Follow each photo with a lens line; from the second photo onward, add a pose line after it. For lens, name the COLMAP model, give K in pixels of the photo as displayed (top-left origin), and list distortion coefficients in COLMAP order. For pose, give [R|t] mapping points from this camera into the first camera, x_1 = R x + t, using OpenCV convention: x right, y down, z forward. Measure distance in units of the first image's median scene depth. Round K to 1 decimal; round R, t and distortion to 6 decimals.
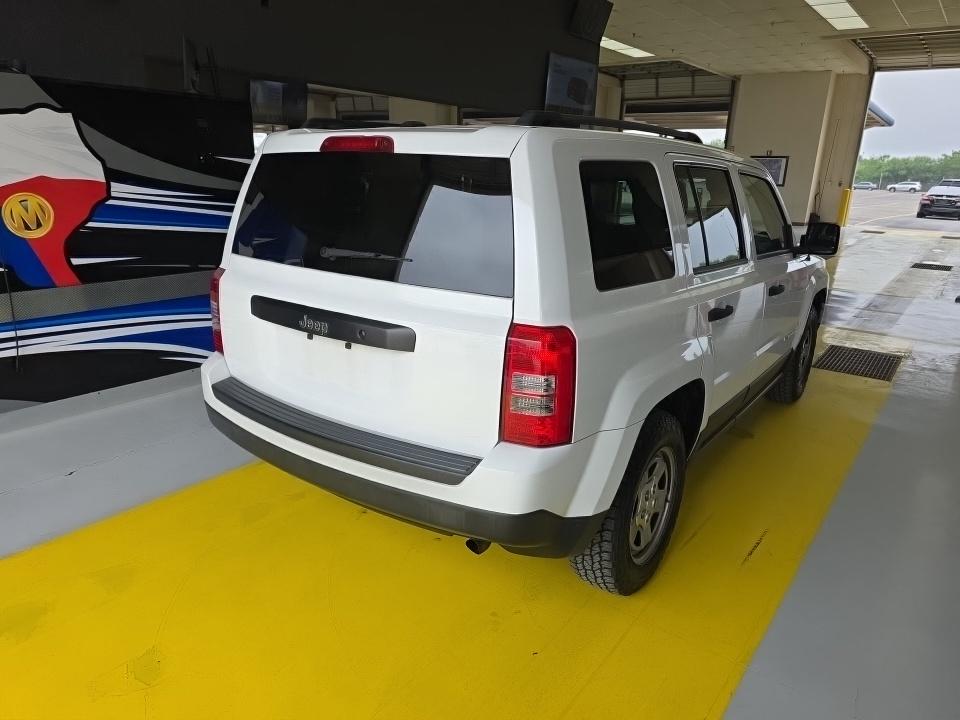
lens RADIAL K [[648.0, 0, 480.0], [0, 648.0, 360.0], [0, 0, 1]] dist [0.042423, -0.029635]
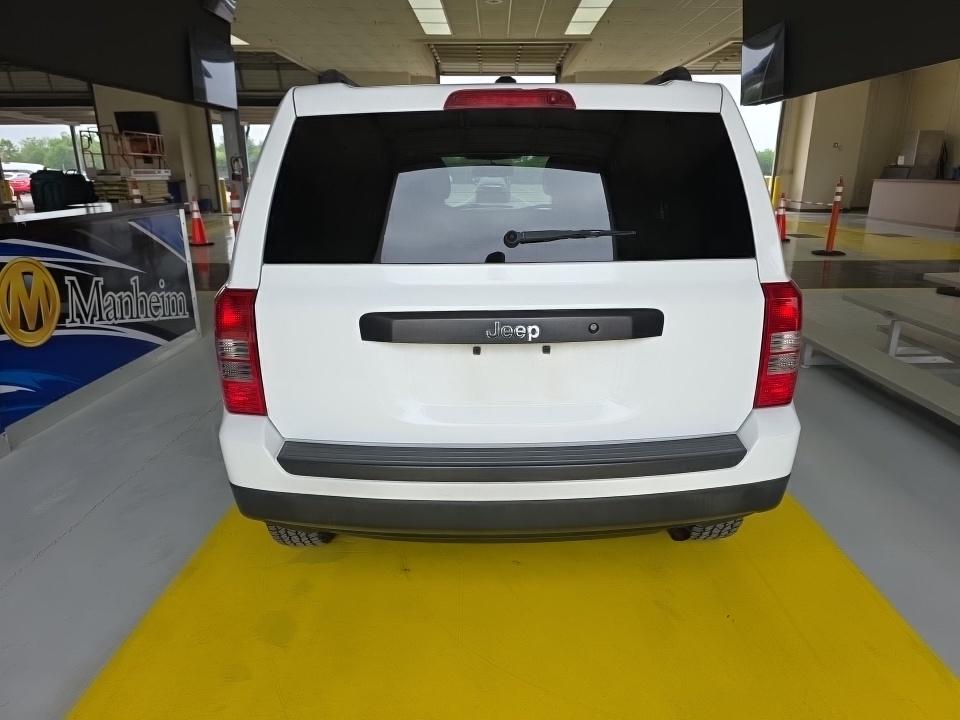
lens RADIAL K [[647.3, 0, 498.4], [0, 647.3, 363.6], [0, 0, 1]] dist [0.030804, -0.003943]
pose [[0.794876, -0.205943, 0.570753, -0.604778], [0.201296, 0.976870, 0.072141, -0.064372], [-0.572409, 0.057547, 0.817946, 0.317676]]
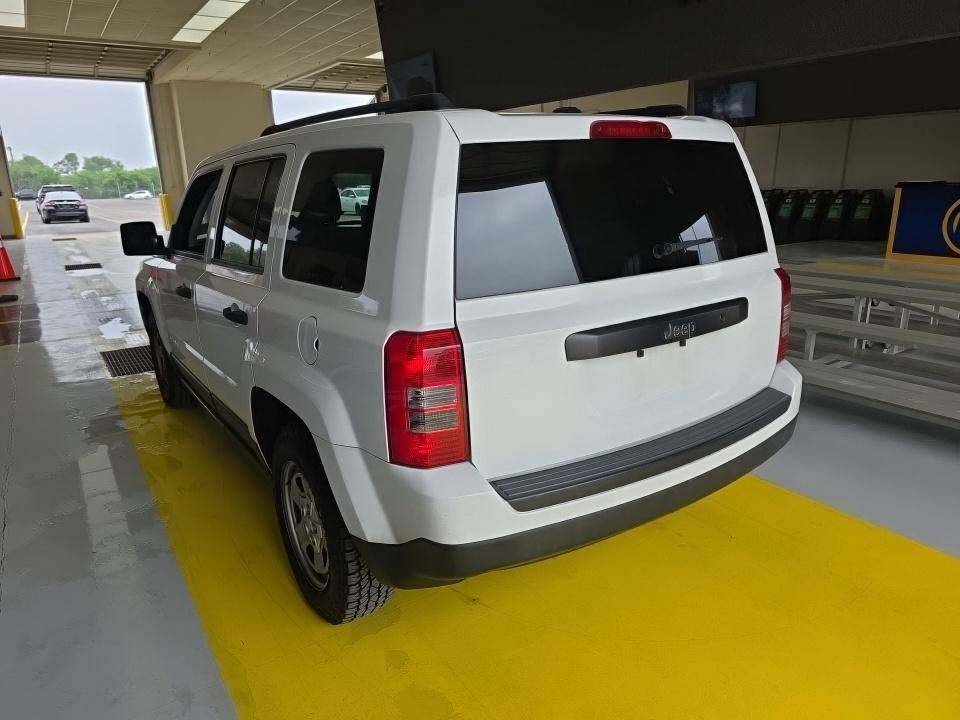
lens RADIAL K [[646.1, 0, 483.2], [0, 646.1, 349.4], [0, 0, 1]] dist [0.034120, -0.020968]
pose [[0.328966, -0.283405, 0.900812, -0.968002], [0.305314, 0.934593, 0.182536, -0.230063], [-0.893625, 0.214982, 0.393977, 0.750874]]
